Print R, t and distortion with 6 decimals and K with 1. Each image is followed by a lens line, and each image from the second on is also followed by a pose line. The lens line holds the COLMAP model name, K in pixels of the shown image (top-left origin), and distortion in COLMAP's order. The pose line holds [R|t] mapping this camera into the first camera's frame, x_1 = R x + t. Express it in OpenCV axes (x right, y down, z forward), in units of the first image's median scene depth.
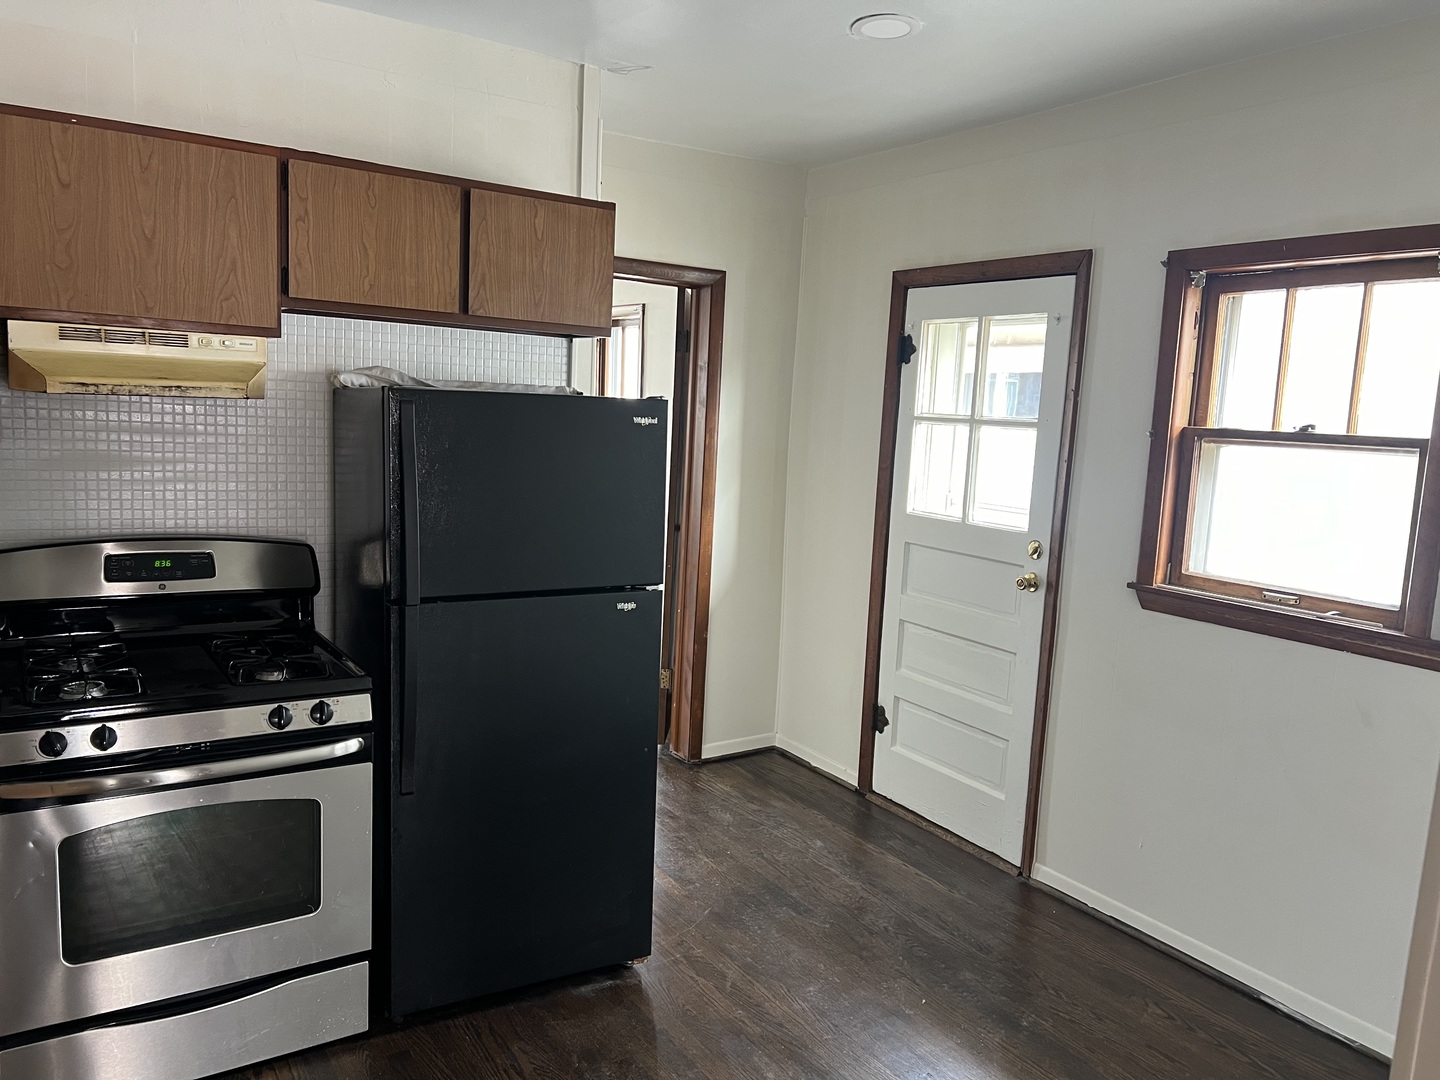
lens RADIAL K [[1074.2, 0, 720.0], [0, 1074.2, 540.0], [0, 0, 1]] dist [0.050200, -0.076794]
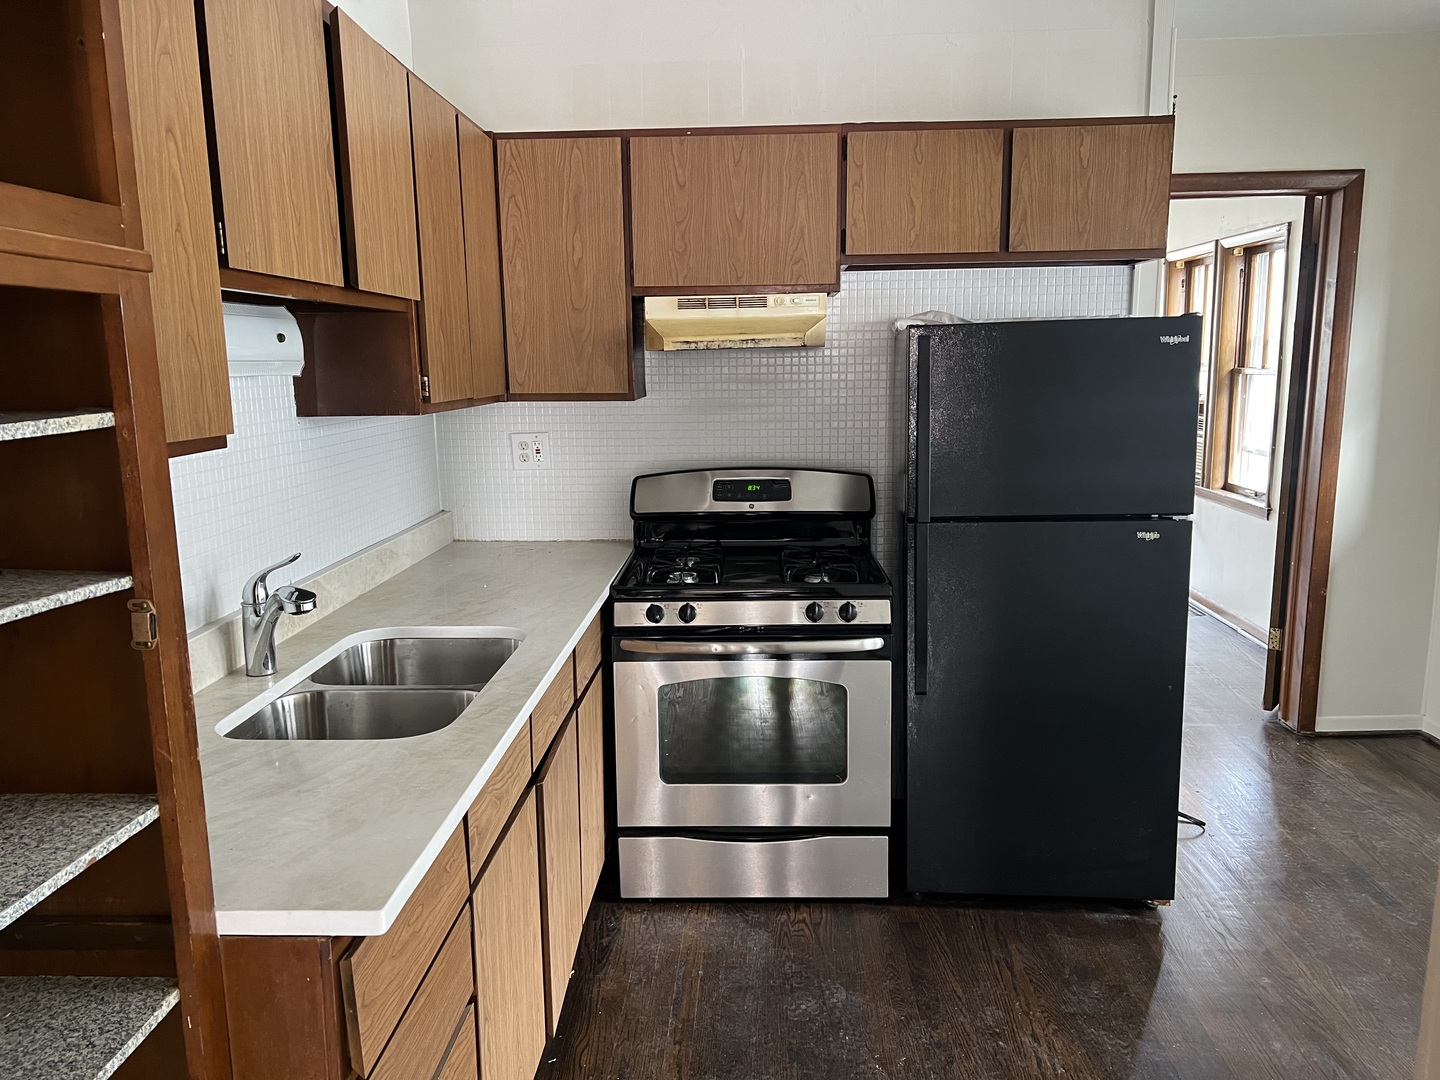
lens RADIAL K [[1081.9, 0, 720.0], [0, 1081.9, 540.0], [0, 0, 1]] dist [0.076590, -0.100097]
pose [[0.811996, 0.034185, -0.582661, 0.170151], [-0.017578, 0.999263, 0.034131, 0.038973], [0.583398, -0.017472, 0.811999, -0.021953]]
